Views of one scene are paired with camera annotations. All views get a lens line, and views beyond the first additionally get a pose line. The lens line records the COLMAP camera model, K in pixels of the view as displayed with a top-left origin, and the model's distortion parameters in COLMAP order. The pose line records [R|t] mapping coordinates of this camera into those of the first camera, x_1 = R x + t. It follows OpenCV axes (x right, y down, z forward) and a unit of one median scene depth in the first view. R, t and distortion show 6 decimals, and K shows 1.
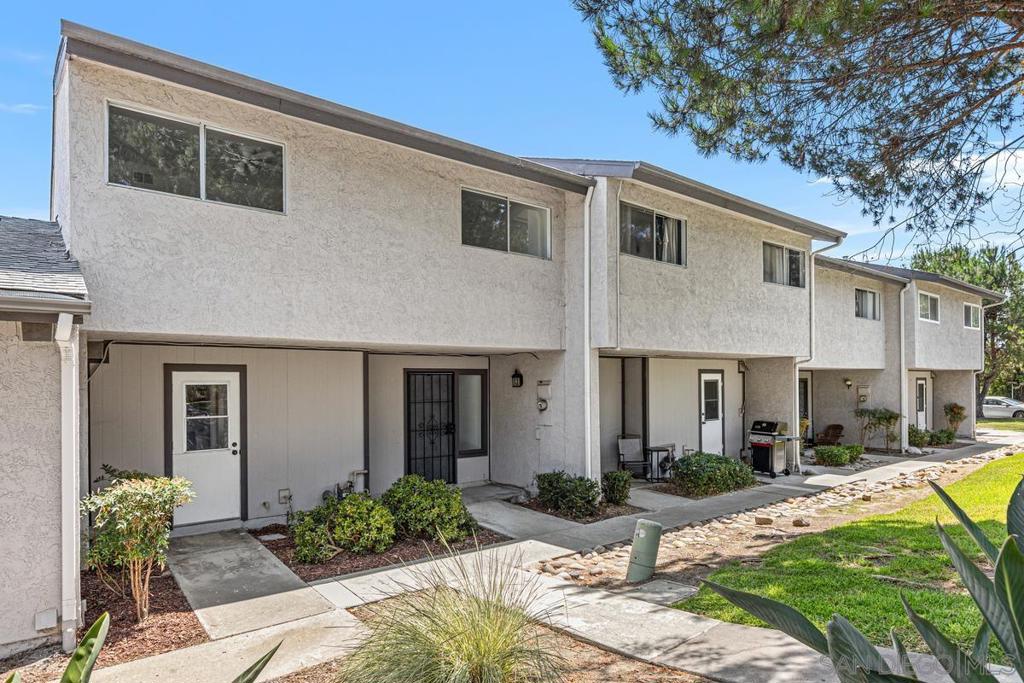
lens RADIAL K [[610.0, 0, 529.2], [0, 610.0, 387.4], [0, 0, 1]] dist [-0.001391, 0.000874]
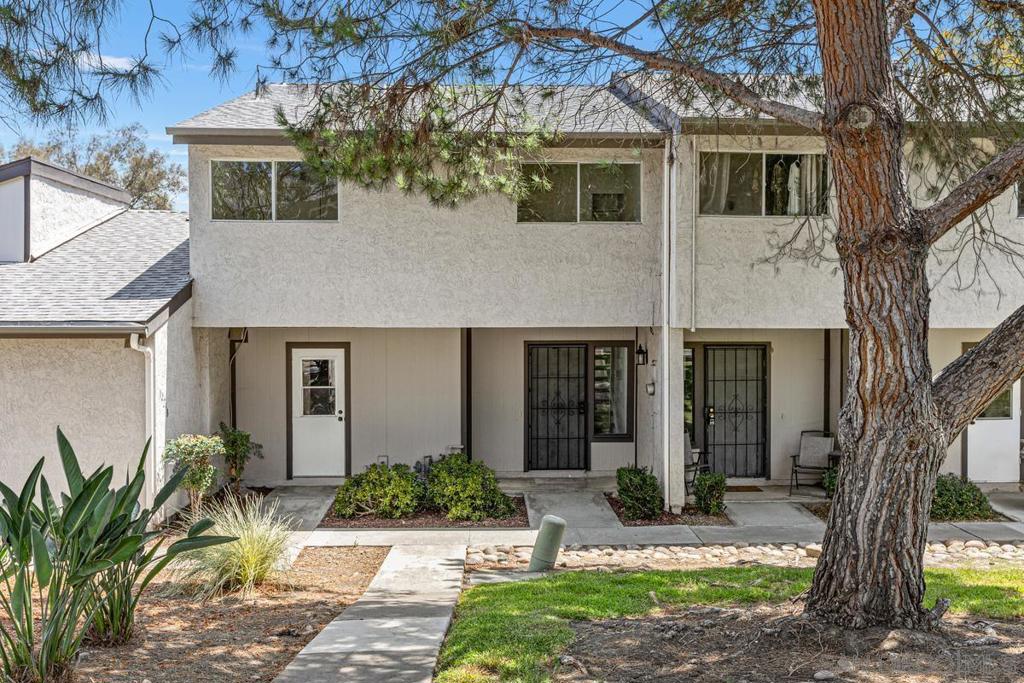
lens RADIAL K [[1004.0, 0, 510.6], [0, 1004.0, 337.9], [0, 0, 1]] dist [0.000746, 0.000000]
pose [[0.798220, 0.025132, -0.601842, 0.915204], [-0.008926, 0.999513, 0.029899, -0.105963], [0.602300, -0.018494, 0.798055, -0.309167]]
